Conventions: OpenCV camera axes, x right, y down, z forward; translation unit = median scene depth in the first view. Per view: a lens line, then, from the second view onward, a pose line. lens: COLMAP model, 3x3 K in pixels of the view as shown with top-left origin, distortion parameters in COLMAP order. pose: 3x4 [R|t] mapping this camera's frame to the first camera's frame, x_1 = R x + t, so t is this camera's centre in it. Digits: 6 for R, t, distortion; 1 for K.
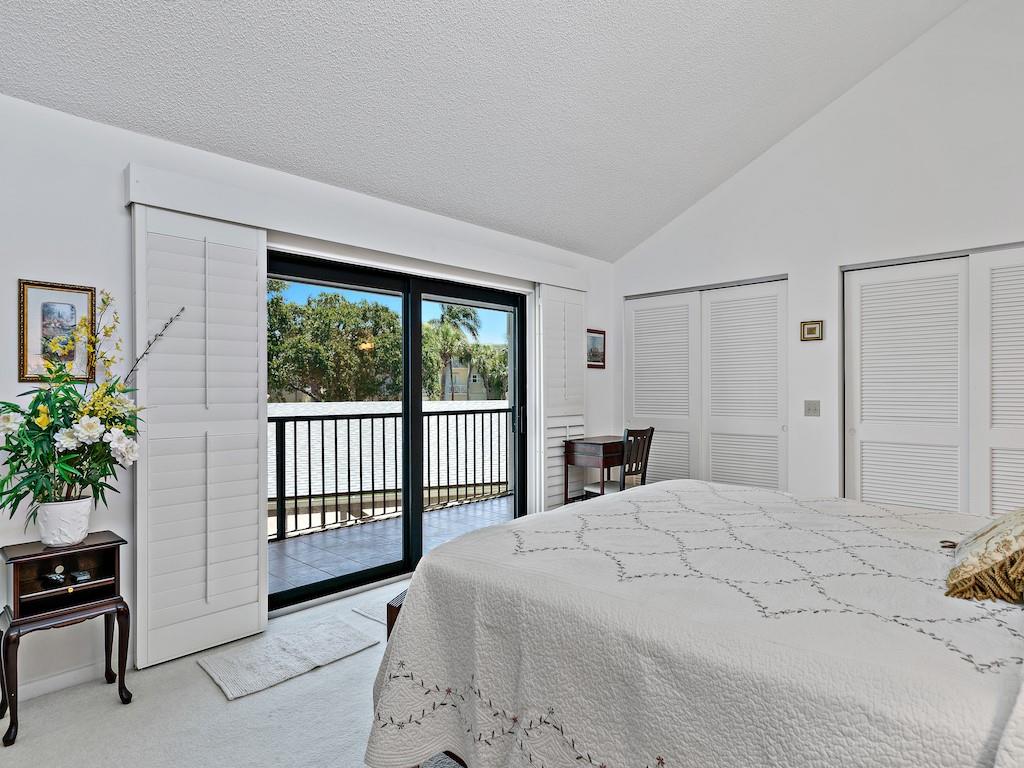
lens RADIAL K [[574.8, 0, 512.0], [0, 574.8, 386.2], [0, 0, 1]] dist [0.005120, 0.000334]
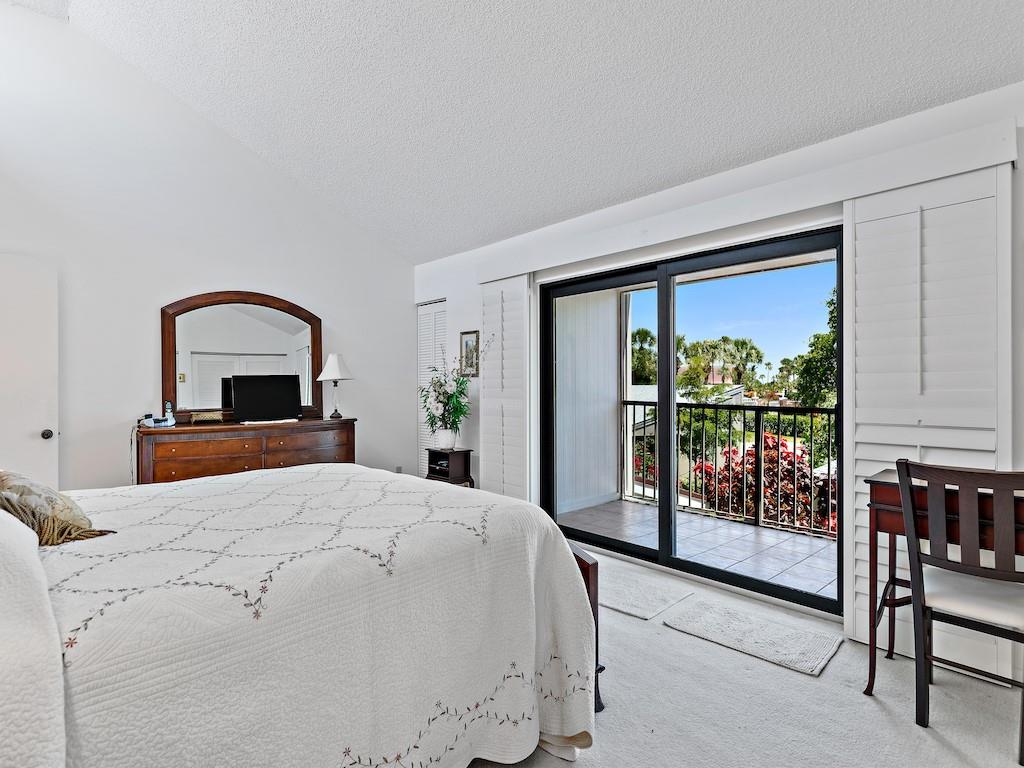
lens RADIAL K [[526.2, 0, 512.0], [0, 526.2, 384.0], [0, 0, 1]] dist [-0.002699, -0.000795]
pose [[-0.063703, 0.001505, -0.997968, 0.773817], [0.007363, 0.999972, 0.001038, 0.013027], [0.997942, -0.007282, -0.063712, 0.854391]]
